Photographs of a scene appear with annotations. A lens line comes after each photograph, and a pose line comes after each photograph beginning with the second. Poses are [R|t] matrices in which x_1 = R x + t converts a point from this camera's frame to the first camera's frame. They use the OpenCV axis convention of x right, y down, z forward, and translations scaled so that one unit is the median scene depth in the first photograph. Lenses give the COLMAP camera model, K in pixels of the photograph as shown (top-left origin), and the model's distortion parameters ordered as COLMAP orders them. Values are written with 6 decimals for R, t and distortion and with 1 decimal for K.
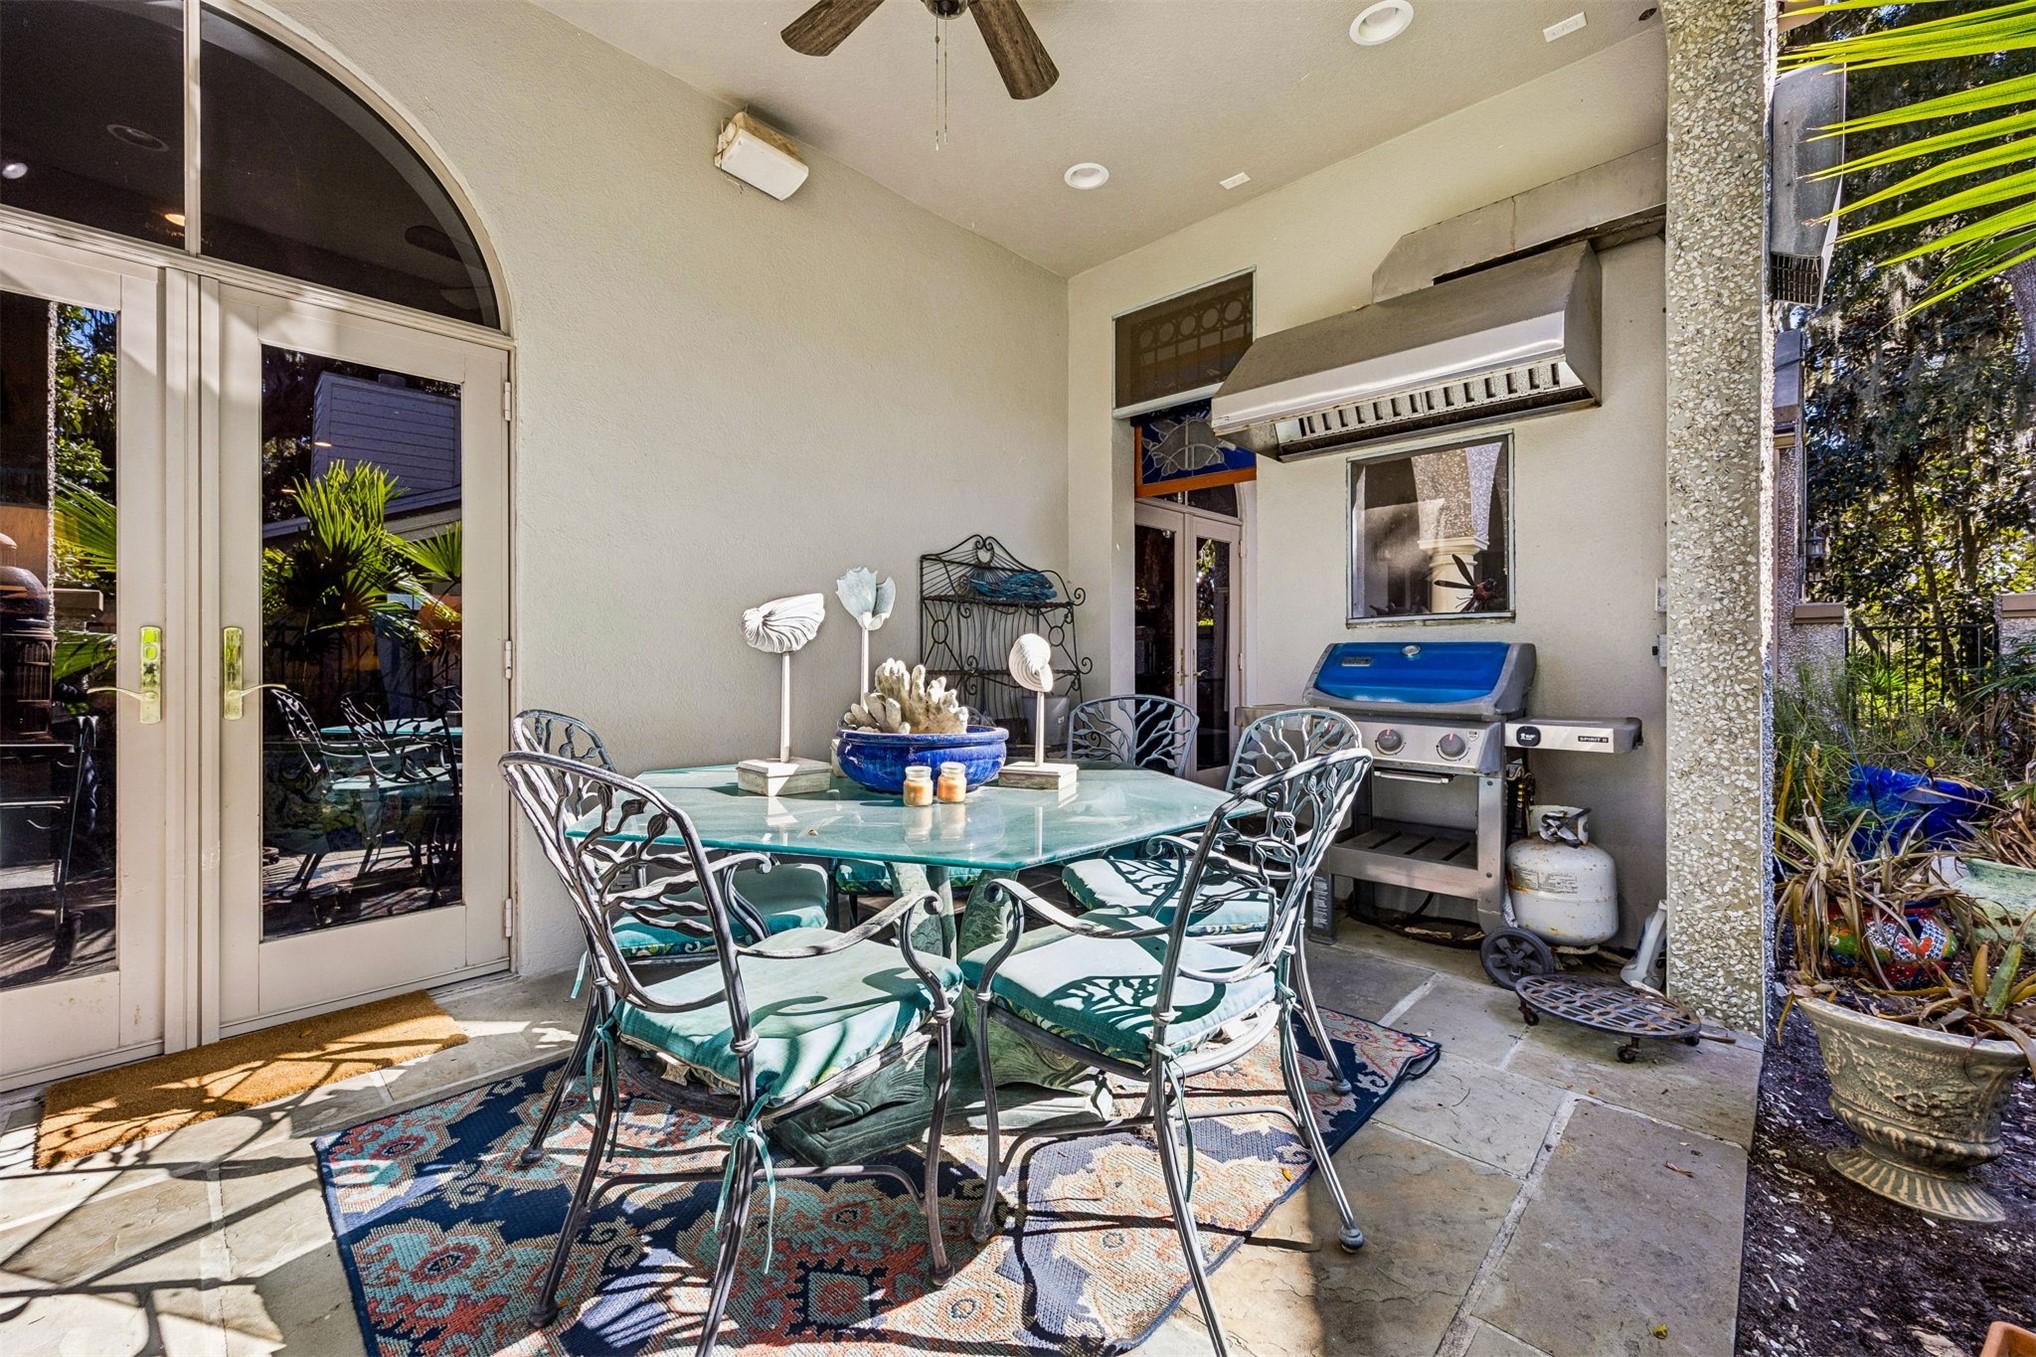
lens RADIAL K [[779.4, 0, 1021.9], [0, 779.4, 667.5], [0, 0, 1]] dist [-0.003160, -0.000303]
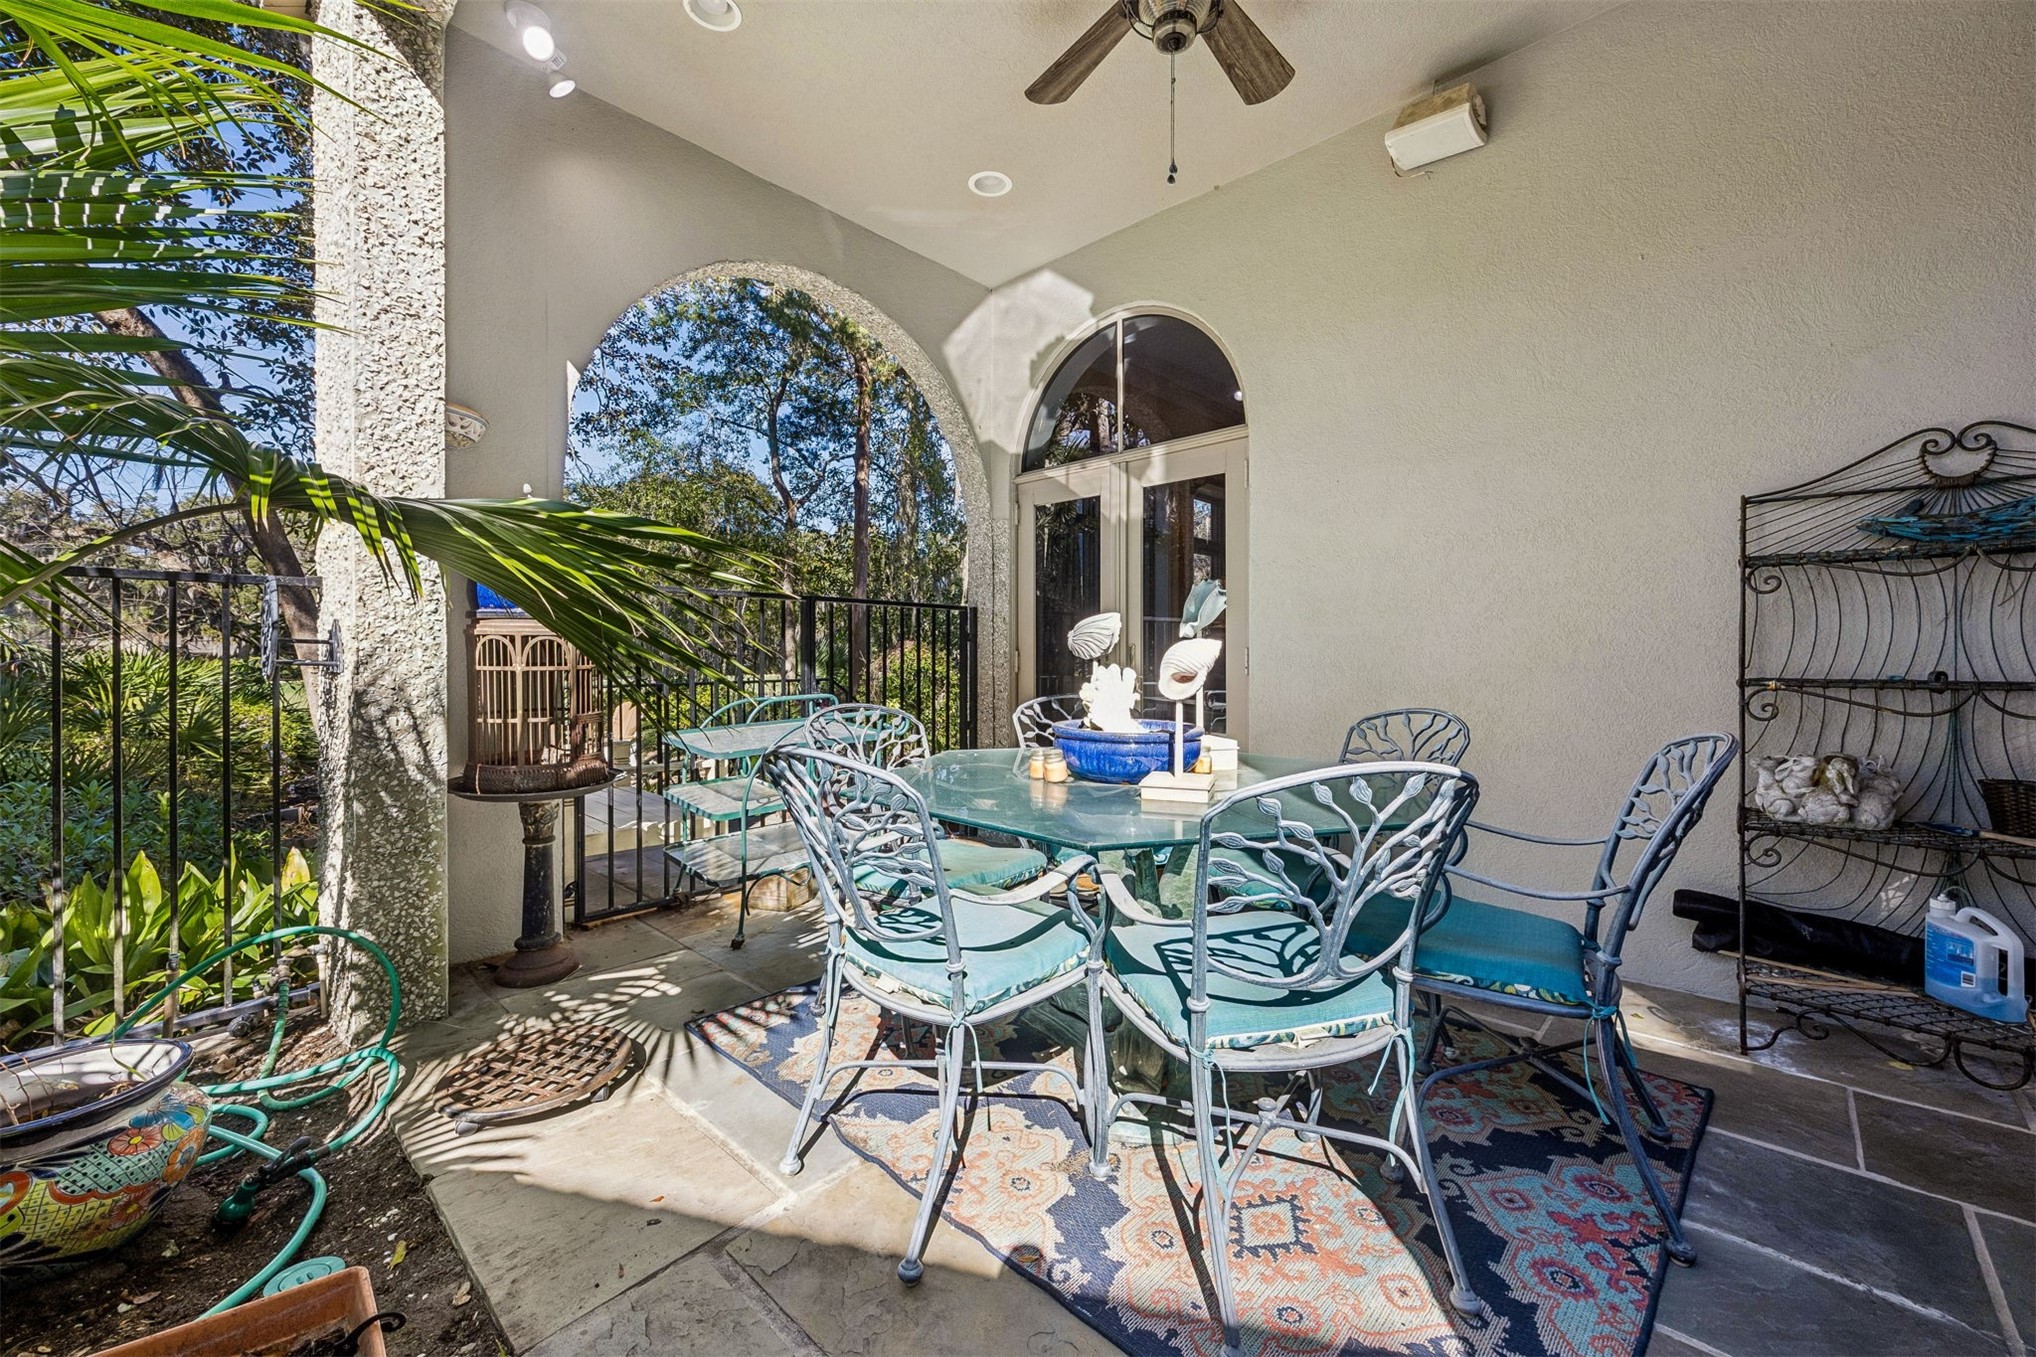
lens RADIAL K [[779.4, 0, 1021.9], [0, 779.4, 667.5], [0, 0, 1]] dist [-0.003160, -0.000303]
pose [[0.036632, 0.008712, -0.999291, 0.758855], [-0.004672, 0.999953, 0.008547, -0.013094], [0.999318, 0.004356, 0.036671, 0.603564]]
